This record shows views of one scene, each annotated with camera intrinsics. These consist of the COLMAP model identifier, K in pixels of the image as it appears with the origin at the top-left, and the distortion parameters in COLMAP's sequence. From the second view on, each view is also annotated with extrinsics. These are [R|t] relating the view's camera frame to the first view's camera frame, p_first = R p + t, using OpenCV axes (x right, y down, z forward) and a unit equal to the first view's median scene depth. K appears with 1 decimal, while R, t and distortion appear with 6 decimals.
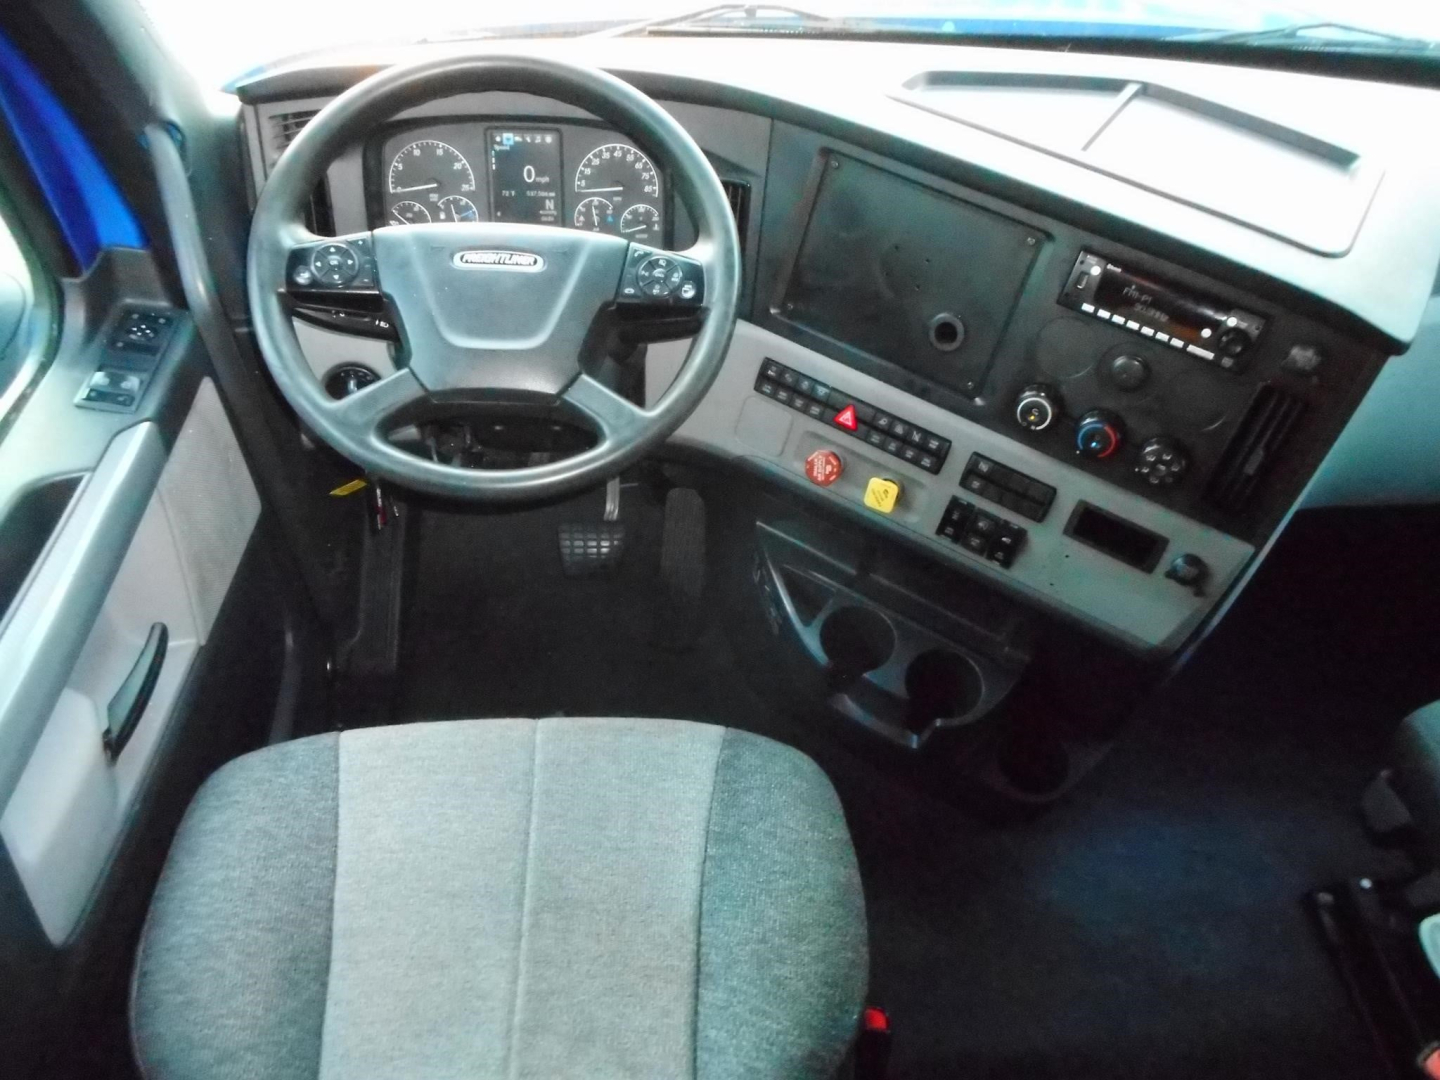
lens RADIAL K [[1041.2, 0, 663.1], [0, 1041.2, 537.8], [0, 0, 1]] dist [0.016428, -0.000124]
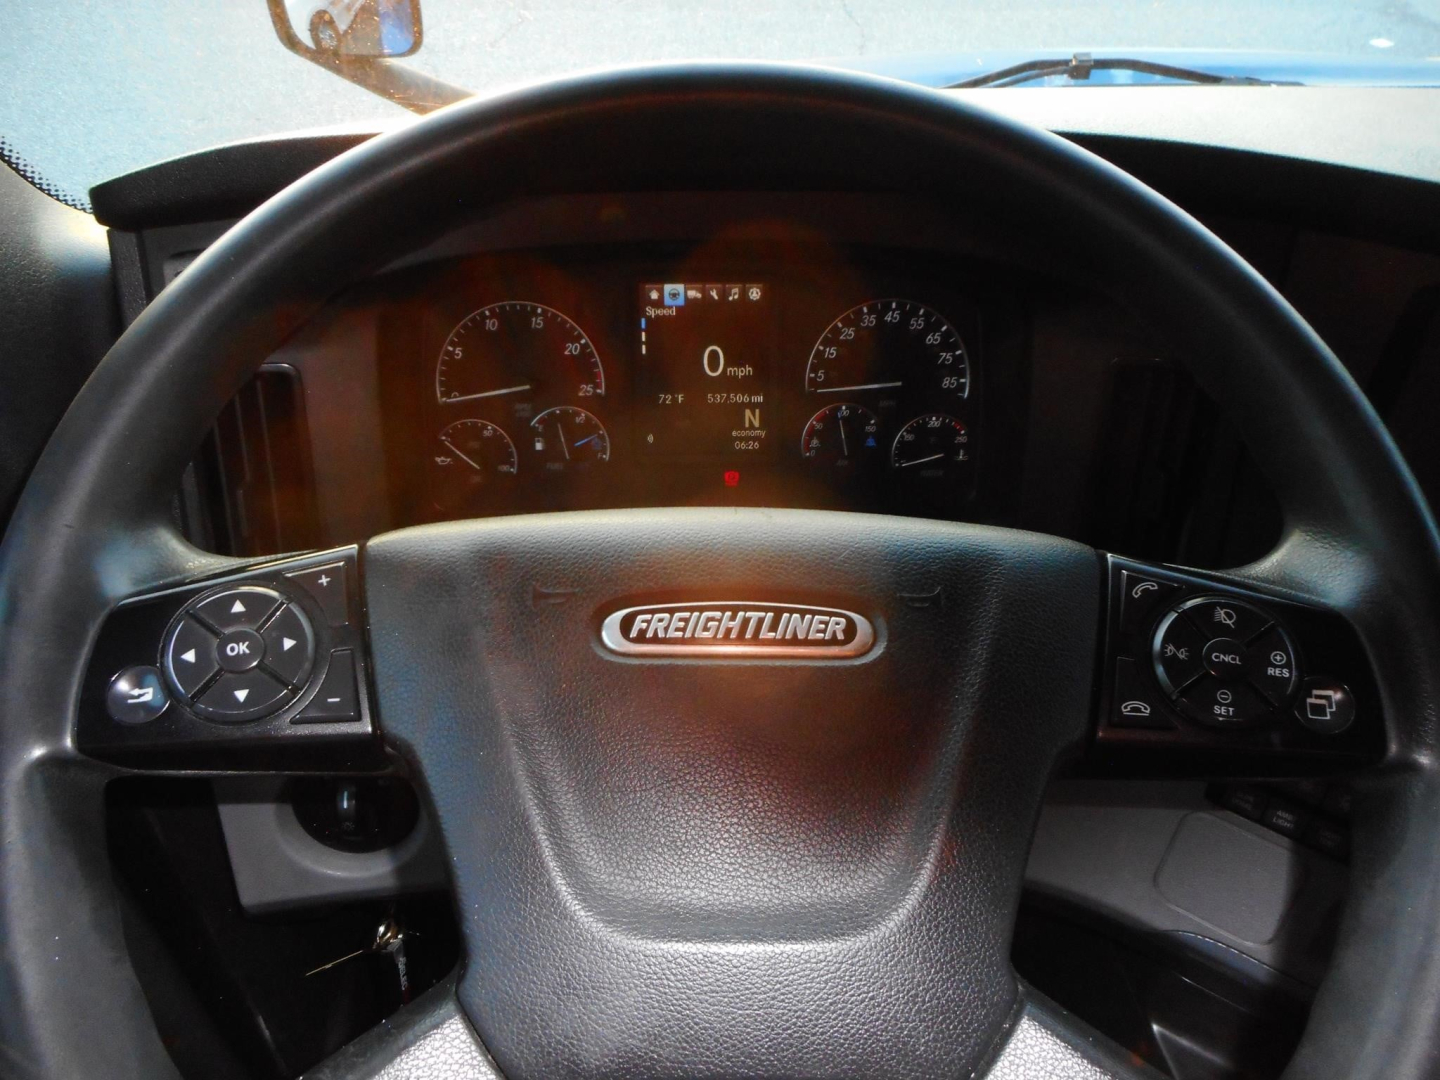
lens RADIAL K [[1041.2, 0, 663.1], [0, 1041.2, 537.8], [0, 0, 1]] dist [0.016428, -0.000124]
pose [[0.998314, -0.014147, -0.056291, -0.137054], [0.005364, 0.988177, -0.153222, -0.206612], [0.057794, 0.152662, 0.986587, 0.569385]]
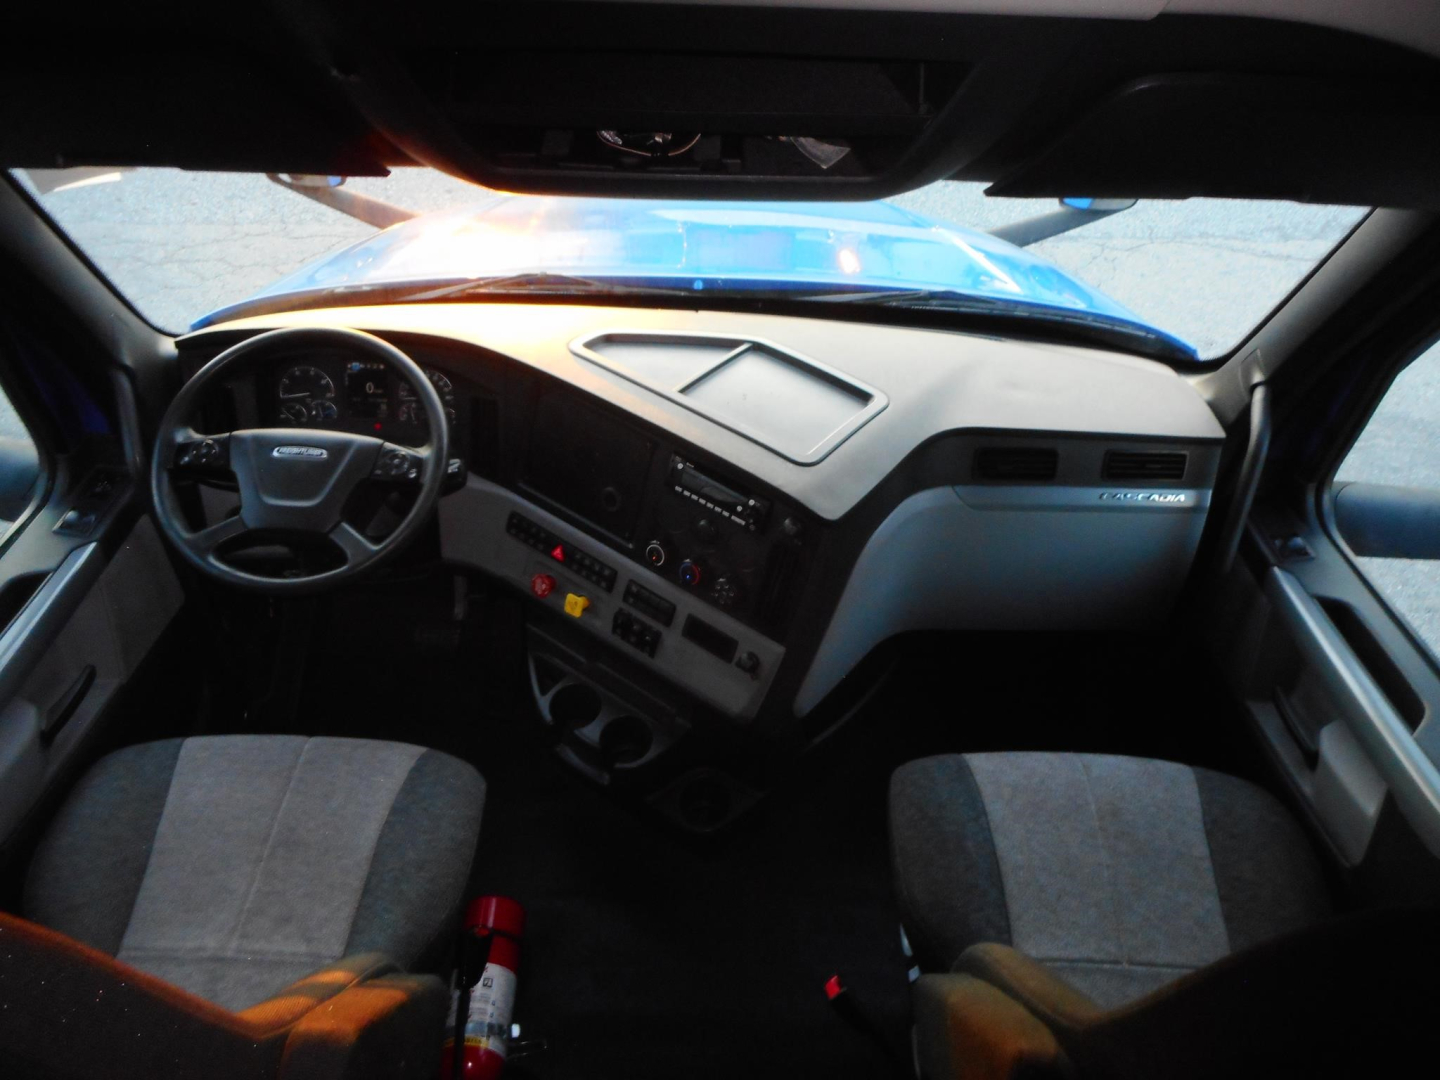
lens RADIAL K [[1041.2, 0, 663.1], [0, 1041.2, 537.8], [0, 0, 1]] dist [0.016428, -0.000124]
pose [[0.995658, 0.034255, -0.086552, 0.481424], [-0.044087, 0.992460, -0.114365, 0.029300], [0.081982, 0.117685, 0.989661, -0.497239]]
